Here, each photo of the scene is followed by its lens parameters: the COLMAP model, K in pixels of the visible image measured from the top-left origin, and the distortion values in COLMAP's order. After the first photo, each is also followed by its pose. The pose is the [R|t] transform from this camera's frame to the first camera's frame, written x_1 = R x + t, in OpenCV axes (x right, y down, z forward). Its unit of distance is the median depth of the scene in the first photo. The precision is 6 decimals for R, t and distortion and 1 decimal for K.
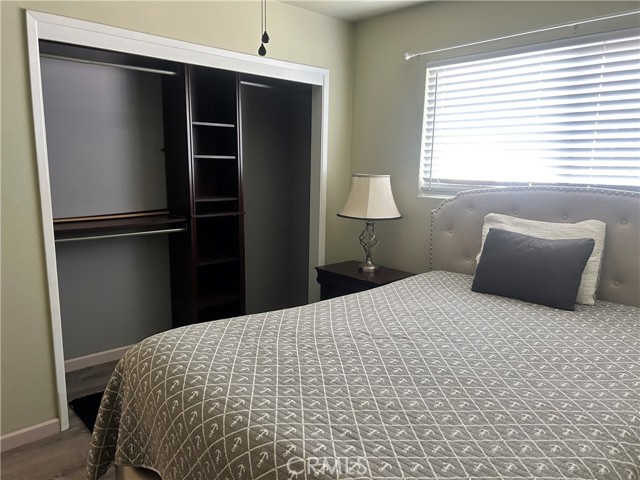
lens RADIAL K [[478.8, 0, 320.0], [0, 478.8, 240.0], [0, 0, 1]] dist [0.077459, -0.101656]
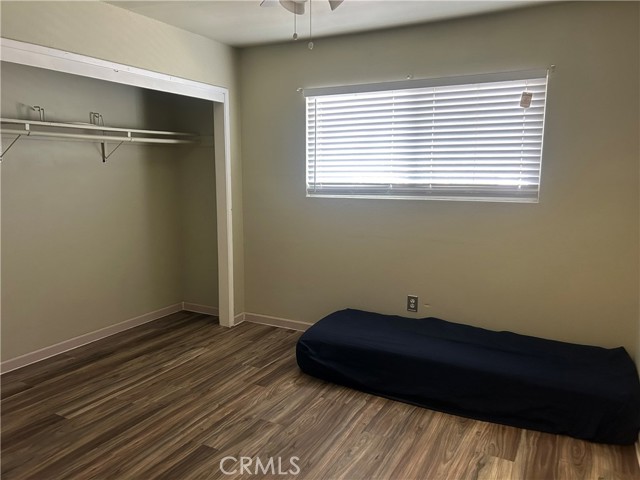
lens RADIAL K [[478.8, 0, 320.0], [0, 478.8, 240.0], [0, 0, 1]] dist [0.077459, -0.101656]
pose [[0.936467, -0.053318, 0.346679, -0.194054], [0.057218, 0.998361, -0.001016, 0.021766], [-0.346056, 0.020788, 0.937983, -0.161992]]
